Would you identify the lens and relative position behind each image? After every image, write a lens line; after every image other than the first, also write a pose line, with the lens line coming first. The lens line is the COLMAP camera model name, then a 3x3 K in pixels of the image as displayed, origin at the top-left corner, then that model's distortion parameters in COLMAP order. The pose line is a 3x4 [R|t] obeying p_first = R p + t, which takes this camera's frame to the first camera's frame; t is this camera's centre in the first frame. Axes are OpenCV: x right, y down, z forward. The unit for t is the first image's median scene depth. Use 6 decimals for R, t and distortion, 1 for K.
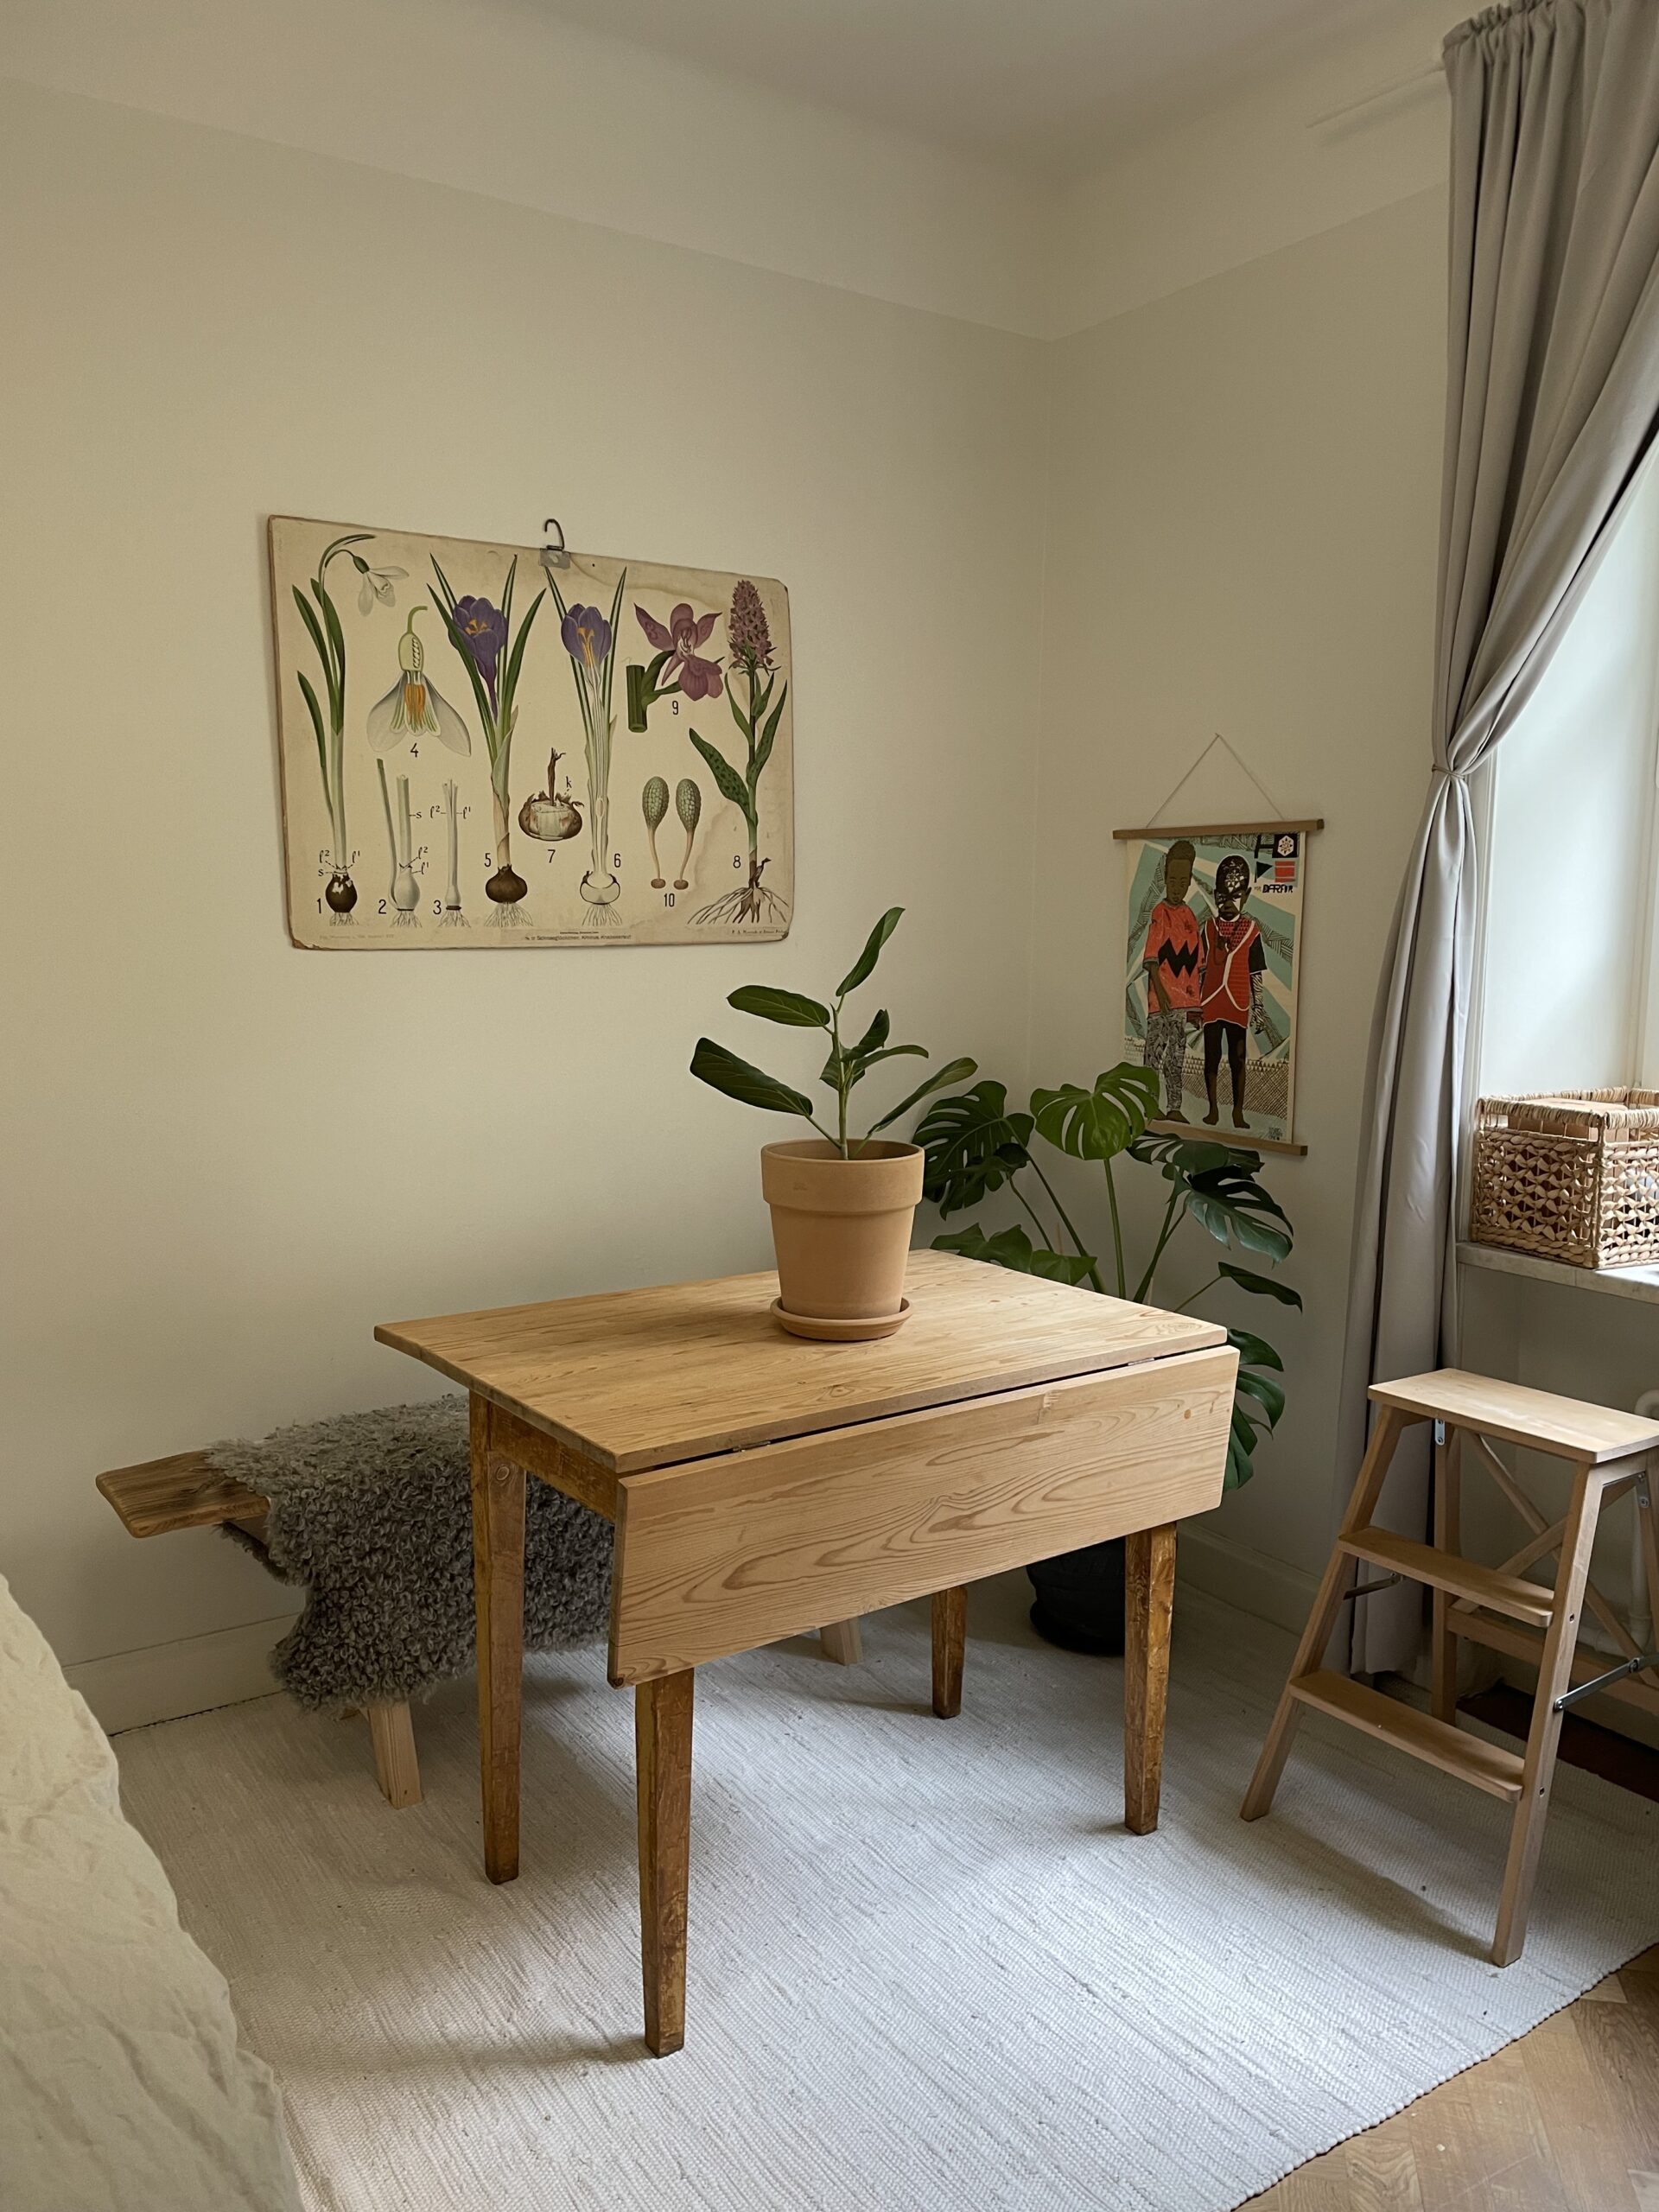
lens RADIAL K [[1649.6, 0, 808.5], [0, 1649.6, 1143.1], [0, 0, 1]] dist [0.042908, -0.007408]
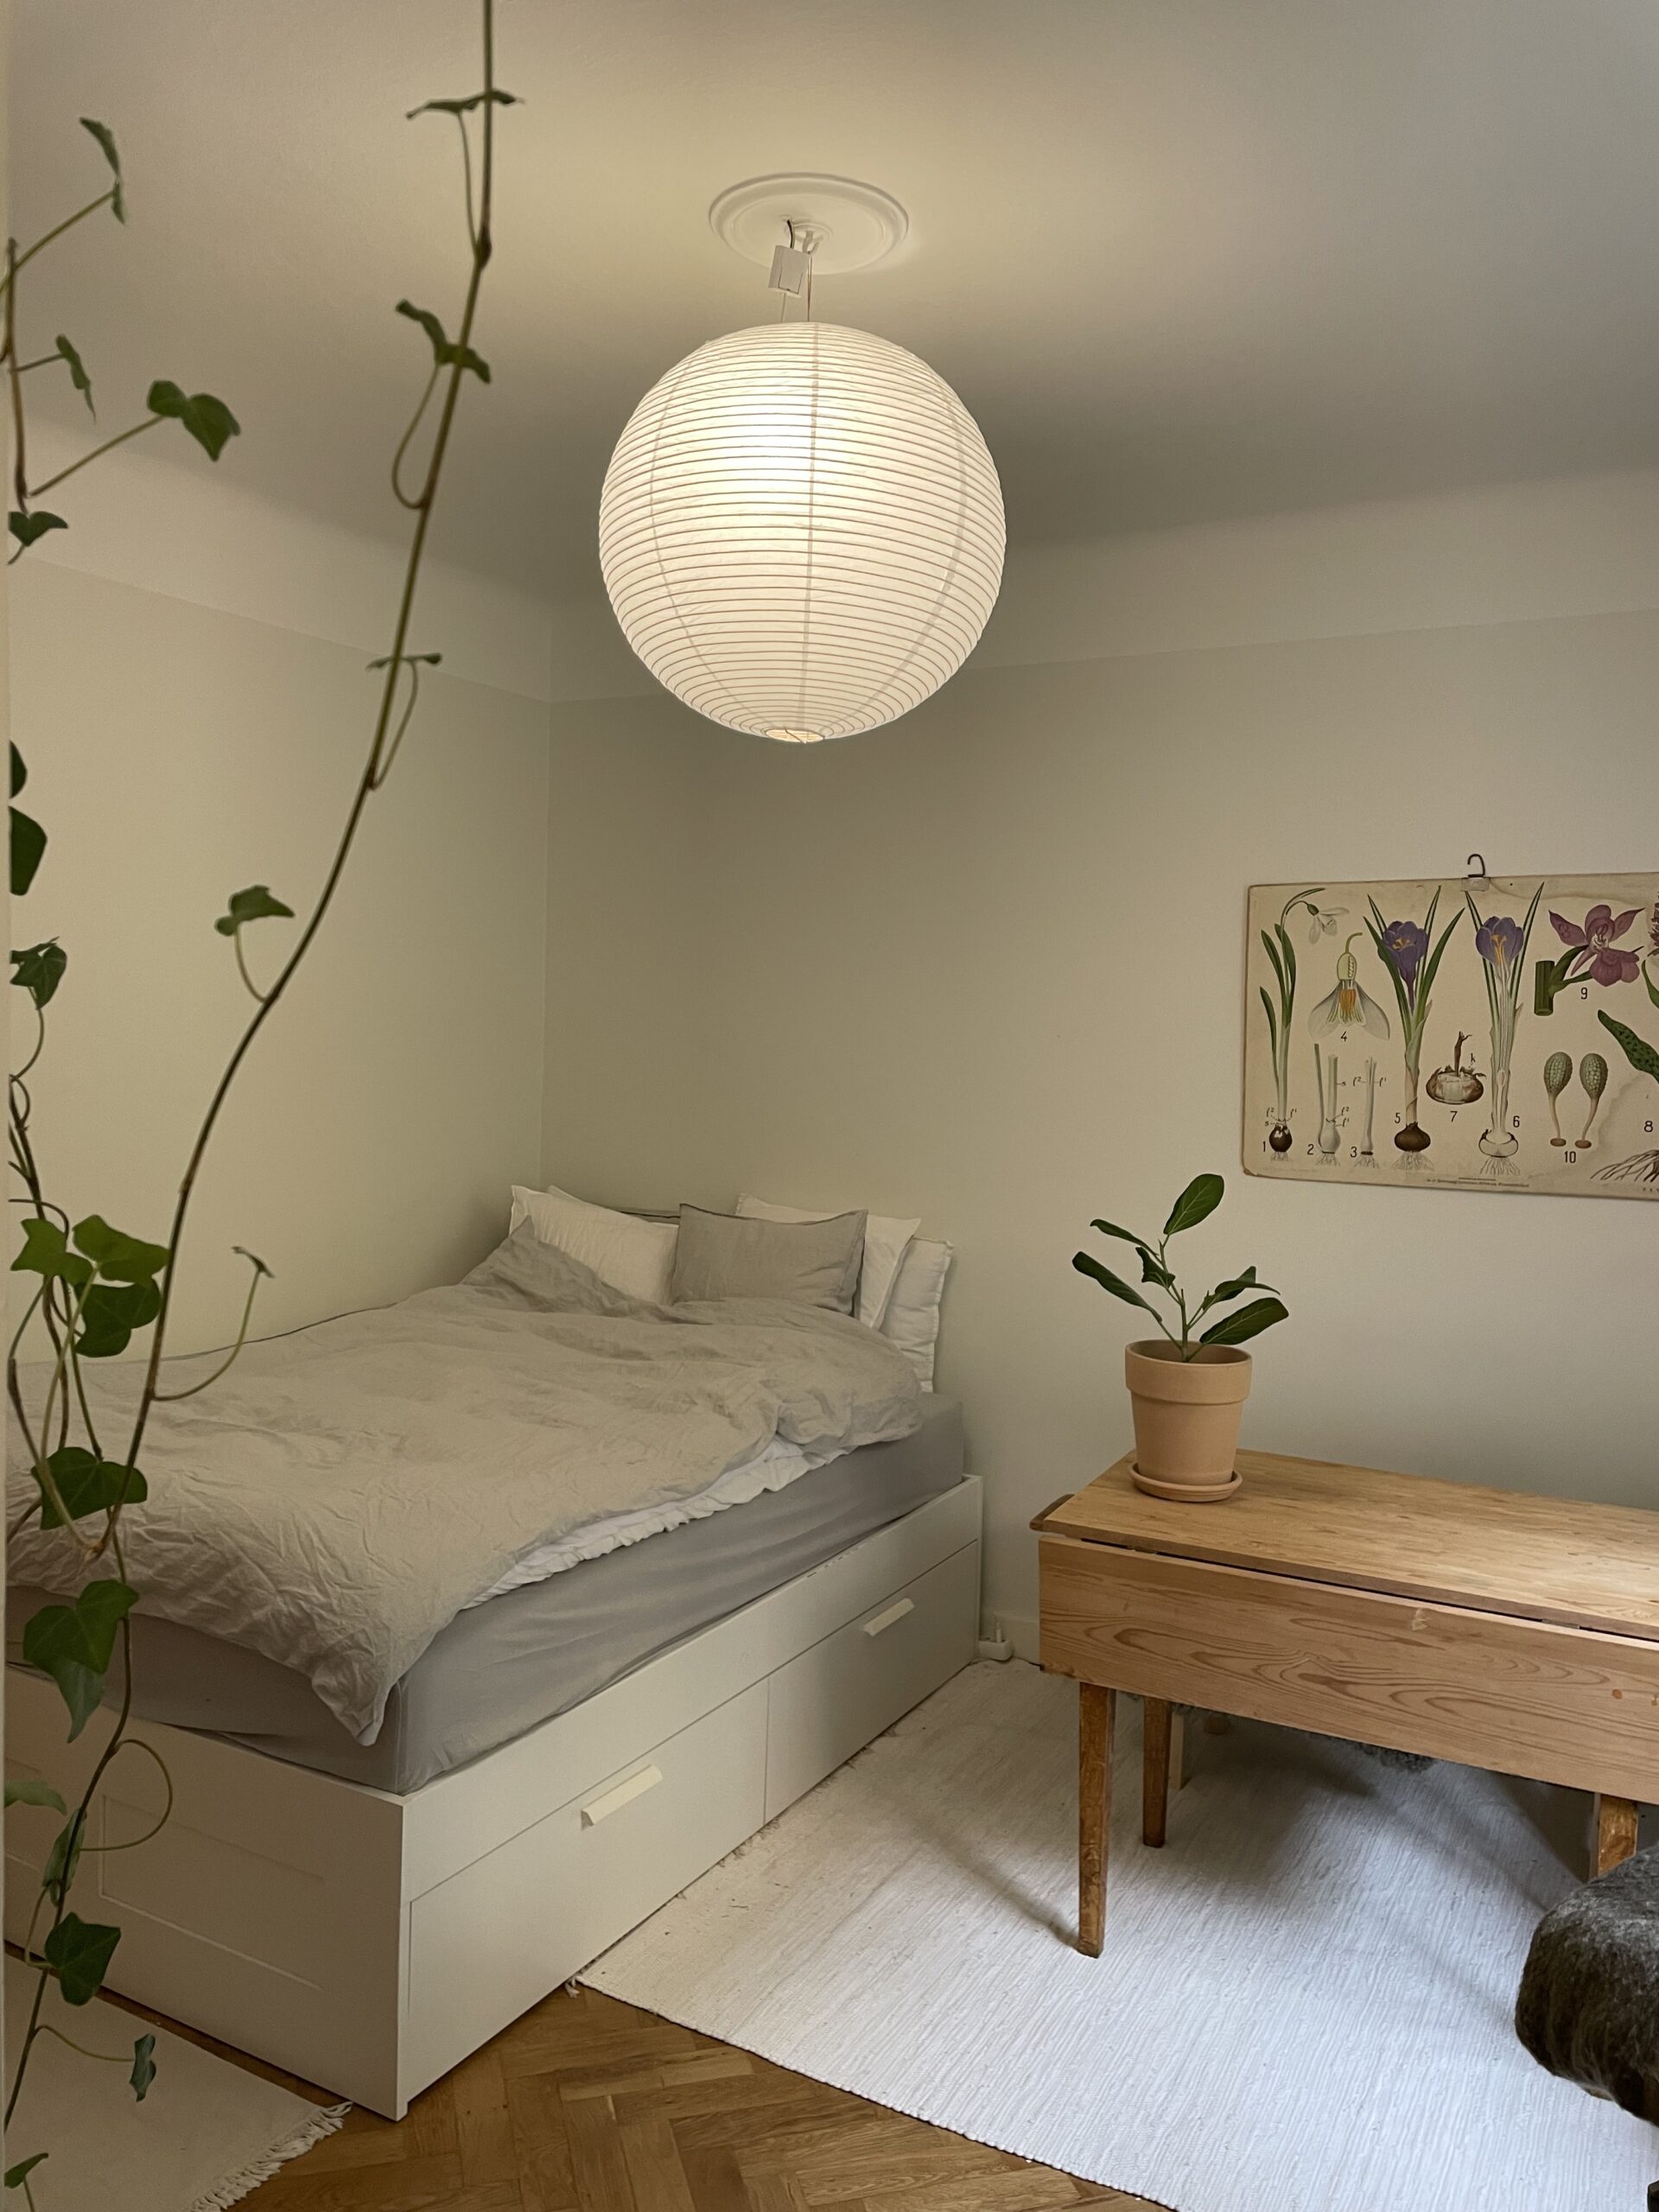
lens RADIAL K [[1649.6, 0, 825.9], [0, 1649.6, 1105.9], [0, 0, 1]] dist [0.042908, -0.007408]
pose [[0.464928, 0.051076, -0.883874, 0.734665], [-0.144498, 0.989326, -0.018838, -0.091417], [0.873477, 0.136477, 0.467346, 0.007869]]
